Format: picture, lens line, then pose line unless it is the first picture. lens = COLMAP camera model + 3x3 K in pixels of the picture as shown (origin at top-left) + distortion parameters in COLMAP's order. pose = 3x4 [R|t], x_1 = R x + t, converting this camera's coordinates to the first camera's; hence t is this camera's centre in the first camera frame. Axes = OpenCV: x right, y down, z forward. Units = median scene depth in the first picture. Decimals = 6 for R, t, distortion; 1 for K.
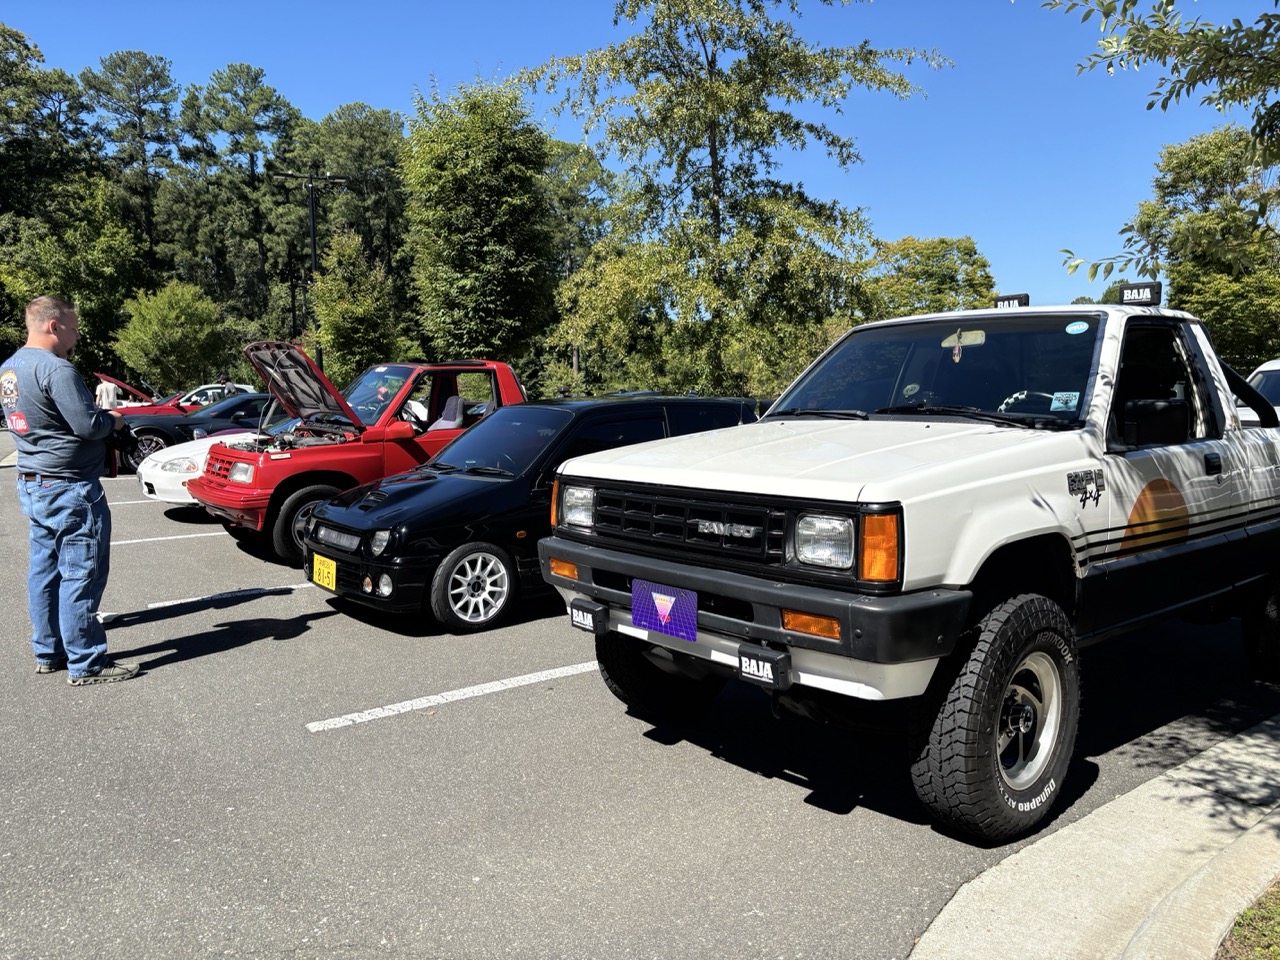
lens RADIAL K [[977.1, 0, 648.3], [0, 977.1, 478.6], [0, 0, 1]] dist [0.038836, -0.043328]
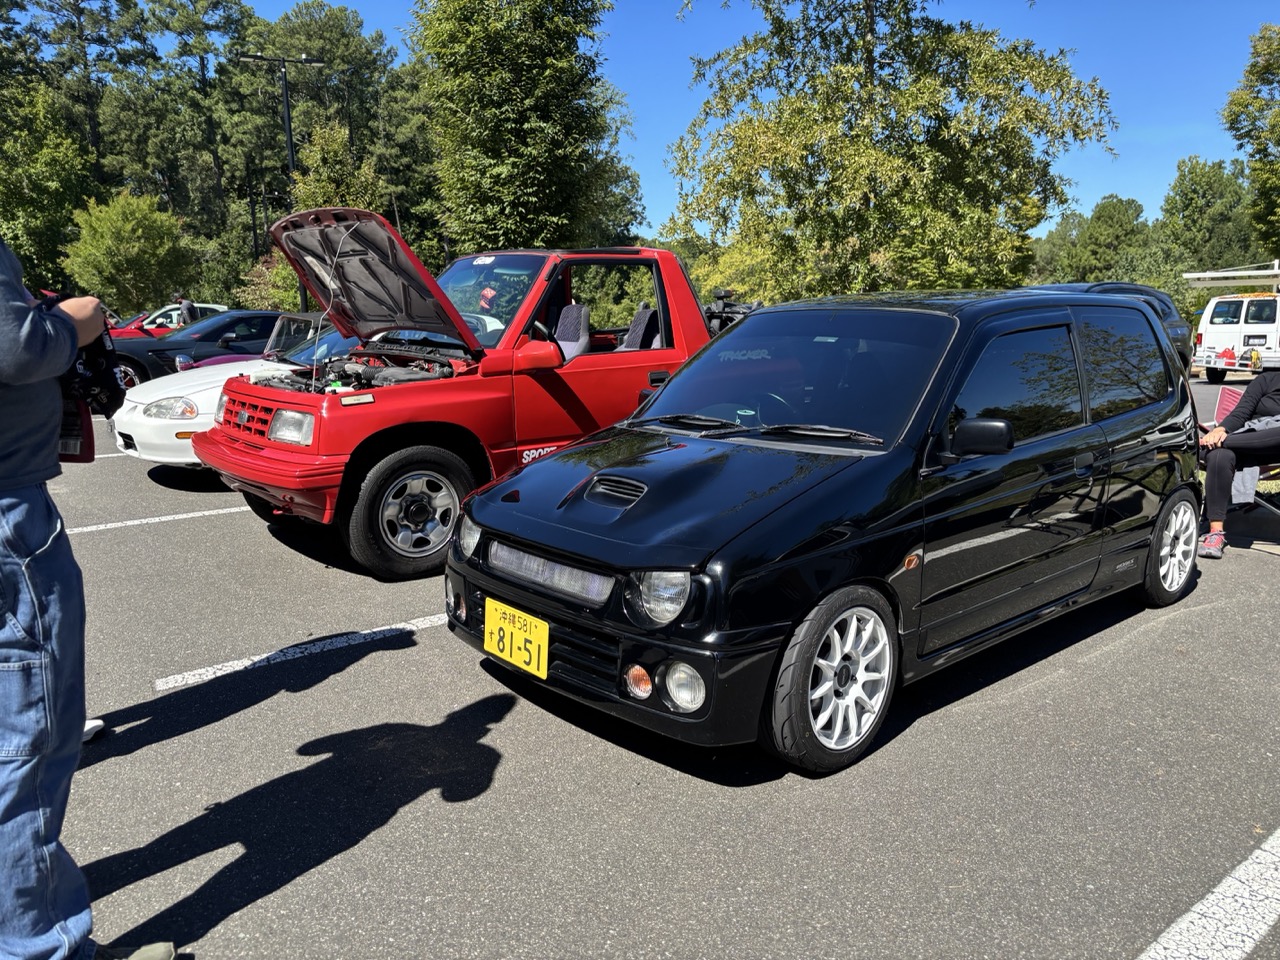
lens RADIAL K [[977.1, 0, 641.2], [0, 977.1, 480.3], [0, 0, 1]] dist [0.038836, -0.043328]
pose [[0.999616, -0.010086, 0.025807, -0.095938], [0.008020, 0.996849, 0.078911, -0.008614], [-0.026522, -0.078674, 0.996548, 0.174475]]
